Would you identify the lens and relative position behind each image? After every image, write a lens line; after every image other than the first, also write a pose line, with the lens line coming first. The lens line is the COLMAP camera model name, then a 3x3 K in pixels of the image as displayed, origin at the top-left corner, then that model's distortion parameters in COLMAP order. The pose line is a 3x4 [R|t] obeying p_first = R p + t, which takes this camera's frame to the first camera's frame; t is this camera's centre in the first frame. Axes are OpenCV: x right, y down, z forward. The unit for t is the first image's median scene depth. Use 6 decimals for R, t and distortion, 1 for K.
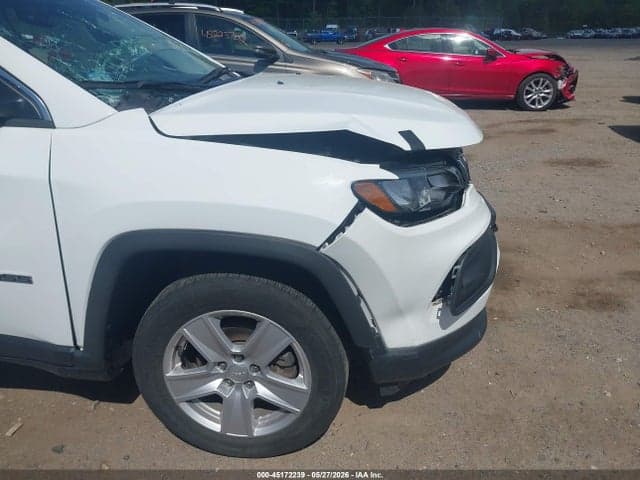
lens RADIAL K [[504.0, 0, 318.1], [0, 504.0, 239.9], [0, 0, 1]] dist [0.013449, -0.012446]
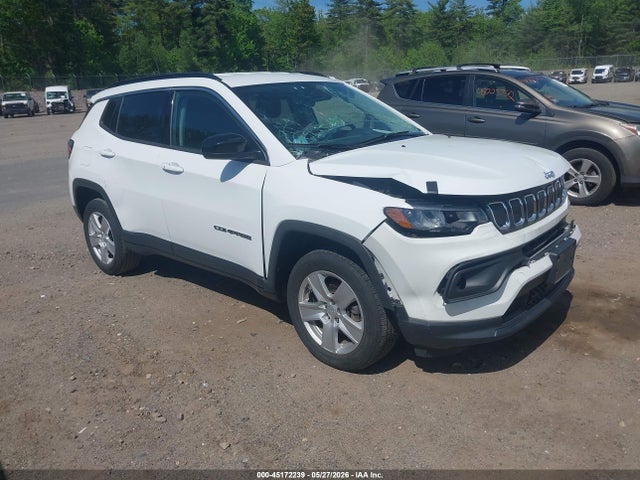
lens RADIAL K [[503.0, 0, 323.2], [0, 503.0, 241.1], [0, 0, 1]] dist [0.011189, -0.001449]
pose [[0.799353, 0.153417, -0.580945, 0.796485], [-0.193390, 0.981097, -0.007007, 0.046479], [0.568889, 0.117950, 0.813912, -0.453687]]
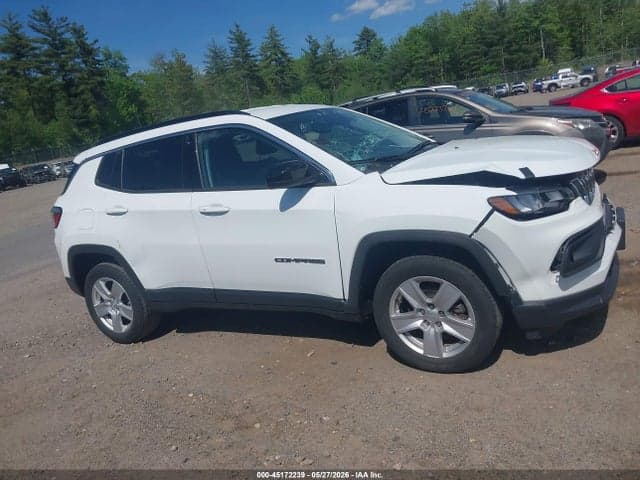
lens RADIAL K [[504.0, 0, 318.1], [0, 504.0, 239.9], [0, 0, 1]] dist [0.013449, -0.012446]
pose [[0.899809, -0.046921, -0.433754, 0.256305], [-0.003853, 0.993307, -0.115443, 0.209647], [0.436268, 0.105548, 0.893605, -0.745788]]
